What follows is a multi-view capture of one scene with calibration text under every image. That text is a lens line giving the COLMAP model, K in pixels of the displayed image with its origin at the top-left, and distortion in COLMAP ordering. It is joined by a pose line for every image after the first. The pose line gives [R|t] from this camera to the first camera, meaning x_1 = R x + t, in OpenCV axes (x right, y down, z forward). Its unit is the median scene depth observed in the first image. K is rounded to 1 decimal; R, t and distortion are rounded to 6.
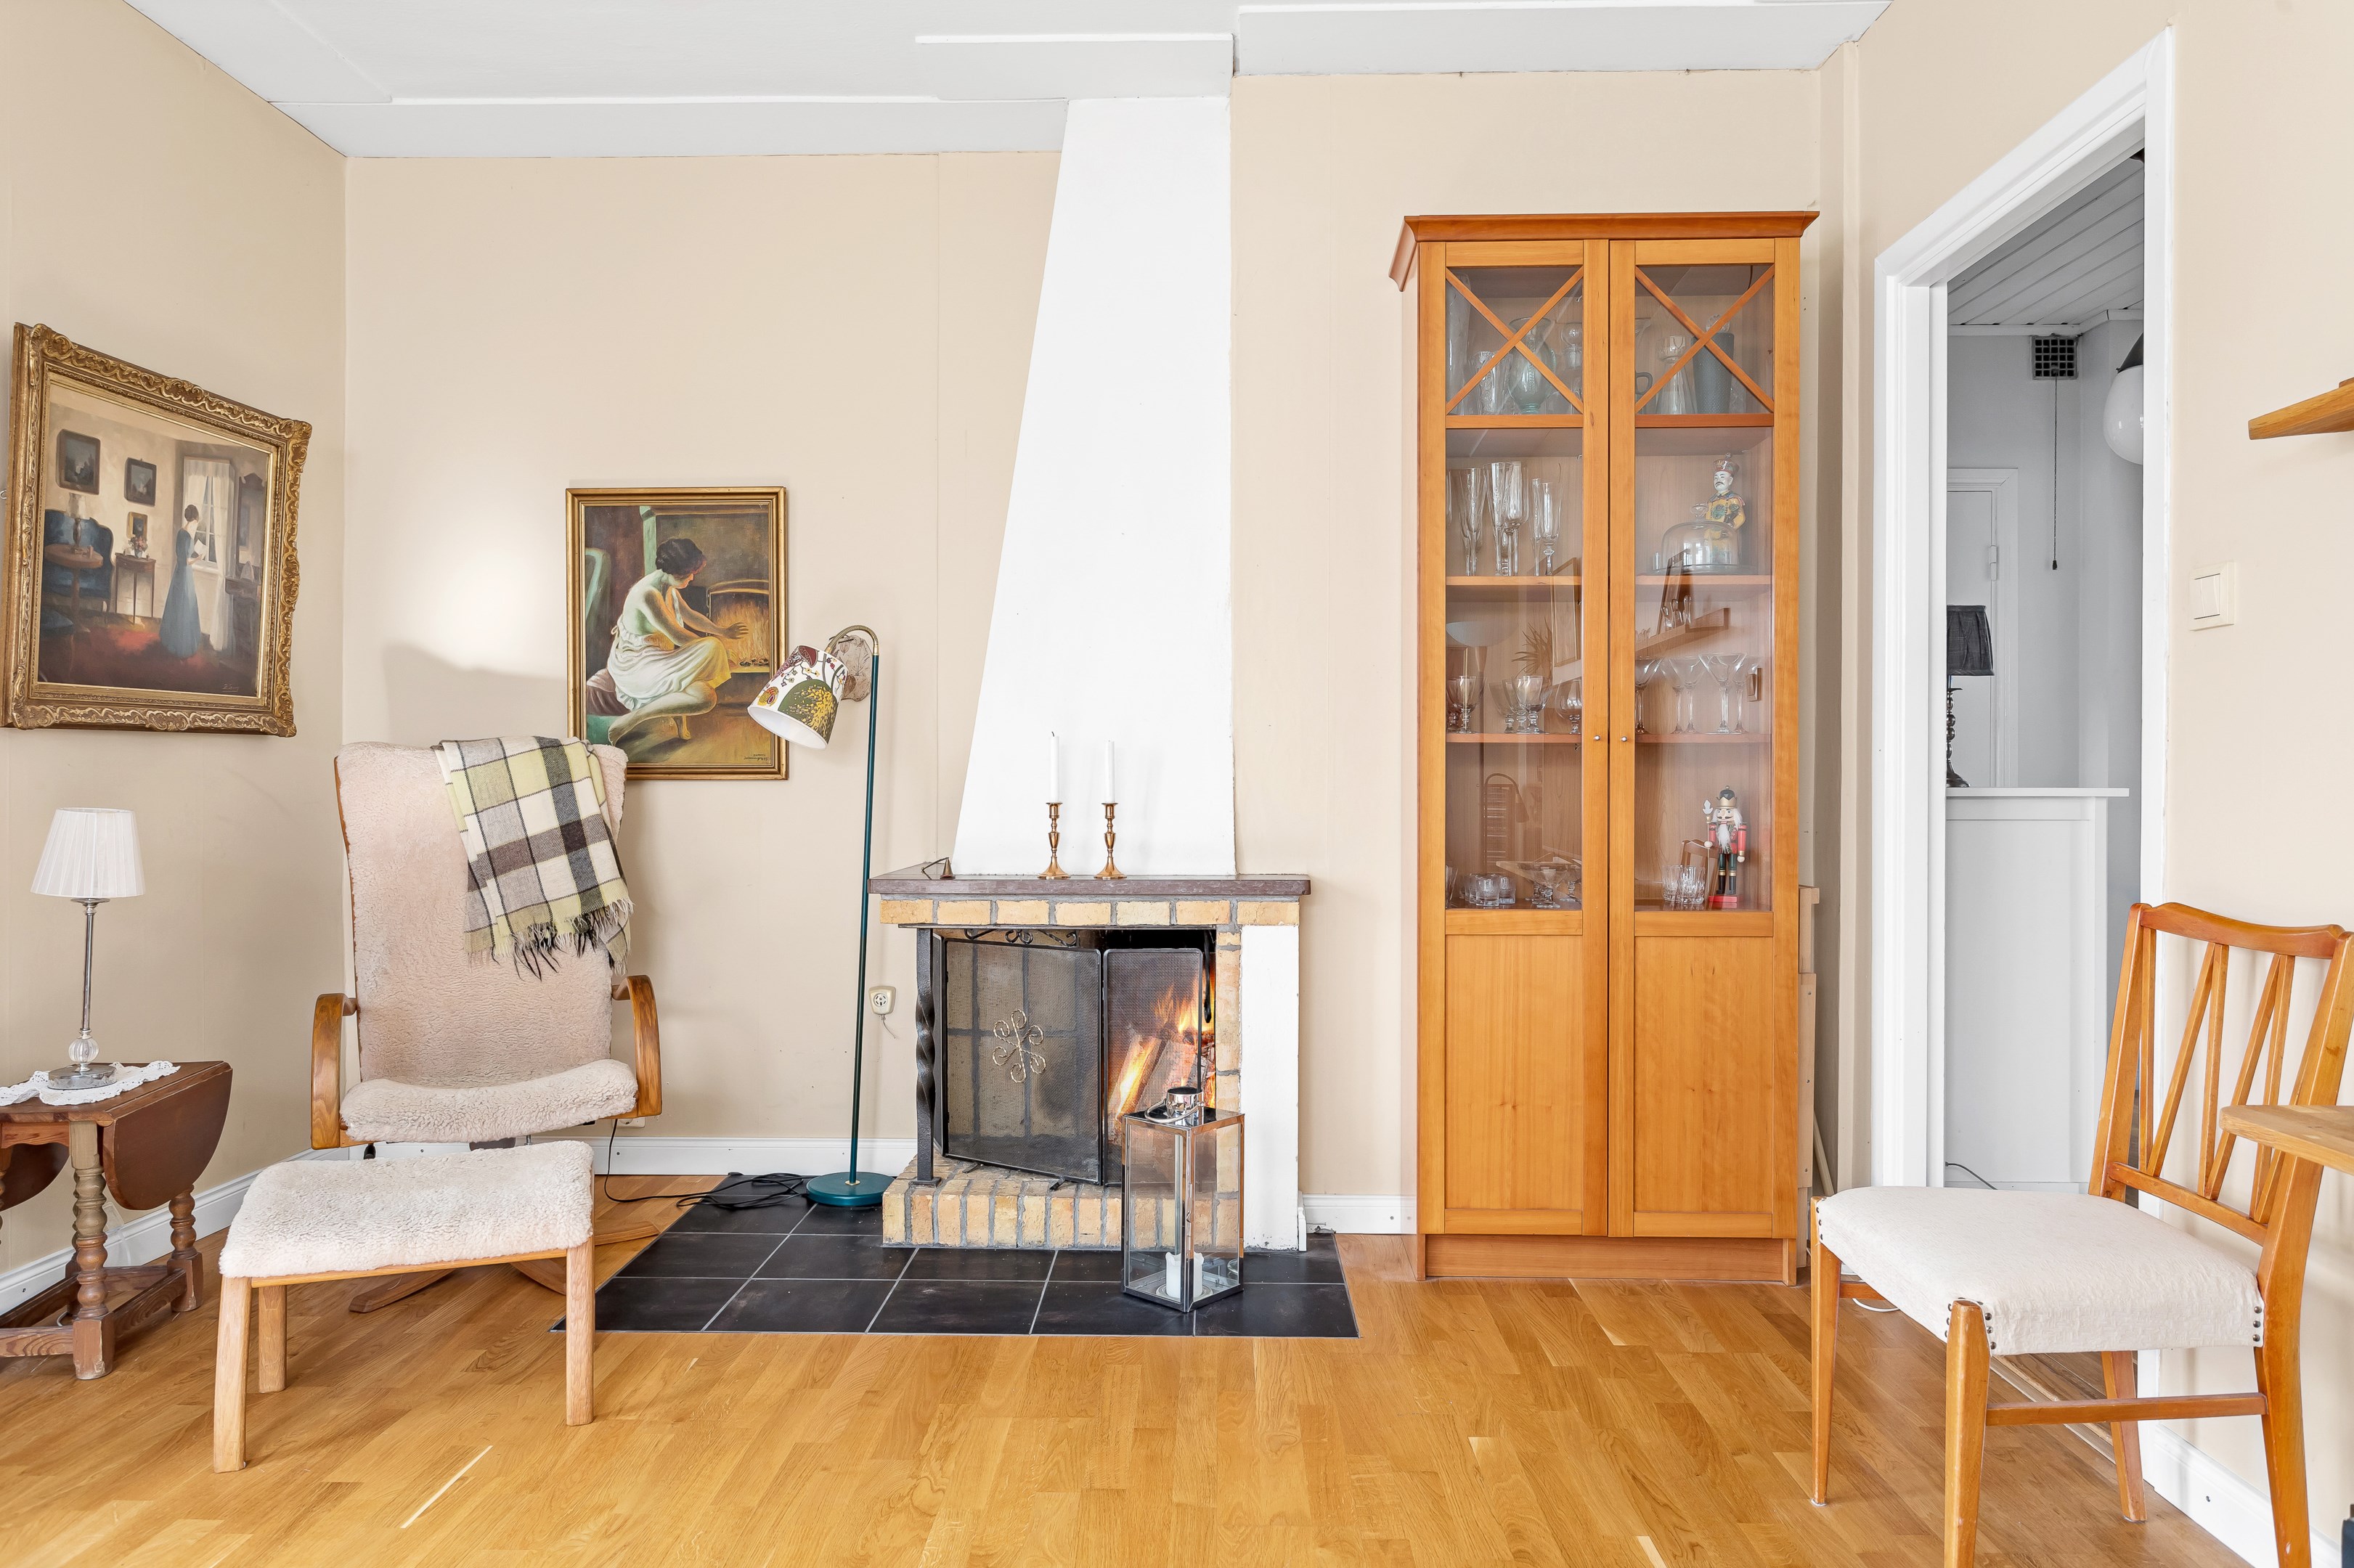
lens RADIAL K [[1622.2, 0, 1175.6], [0, 1622.2, 780.2], [0, 0, 1]] dist [0.002712, 0.000547]
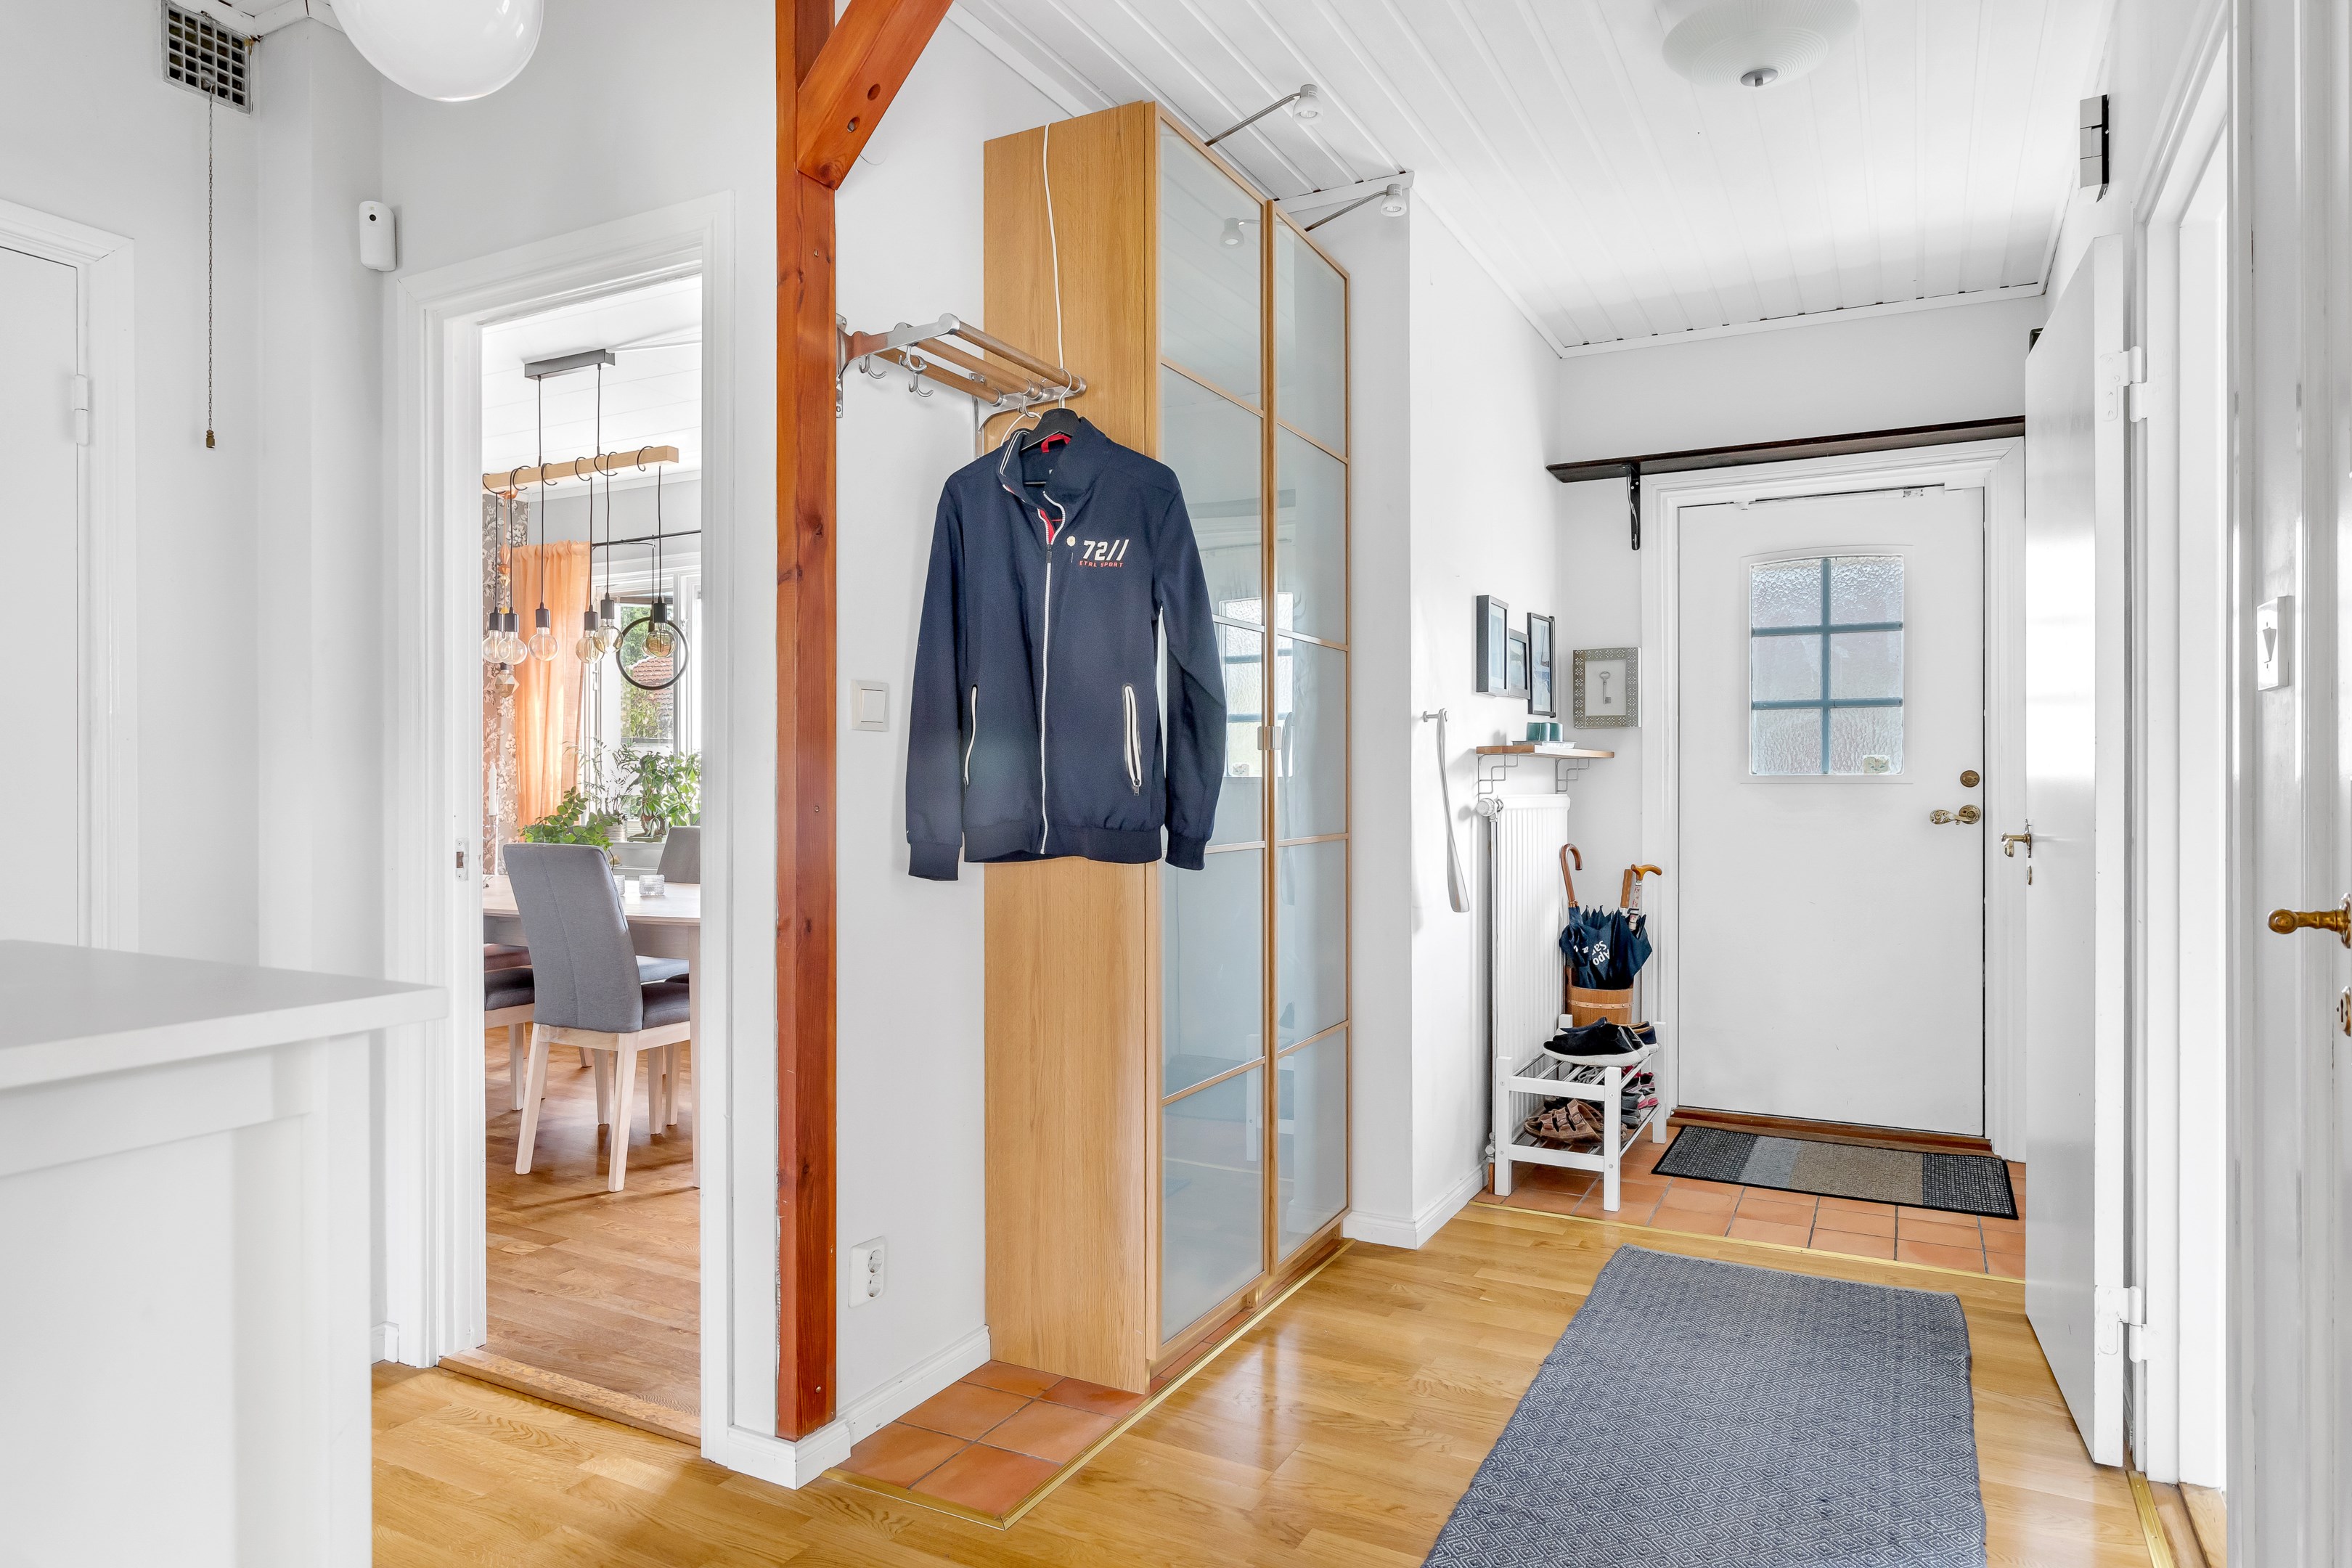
lens RADIAL K [[1392.9, 0, 1175.7], [0, 1392.9, 785.6], [0, 0, 1]] dist [-0.008595, 0.004775]
pose [[0.448569, -0.002205, 0.893746, 0.270449], [0.008531, 0.999962, -0.001815, -0.012570], [-0.893708, 0.008439, 0.448571, 0.502999]]
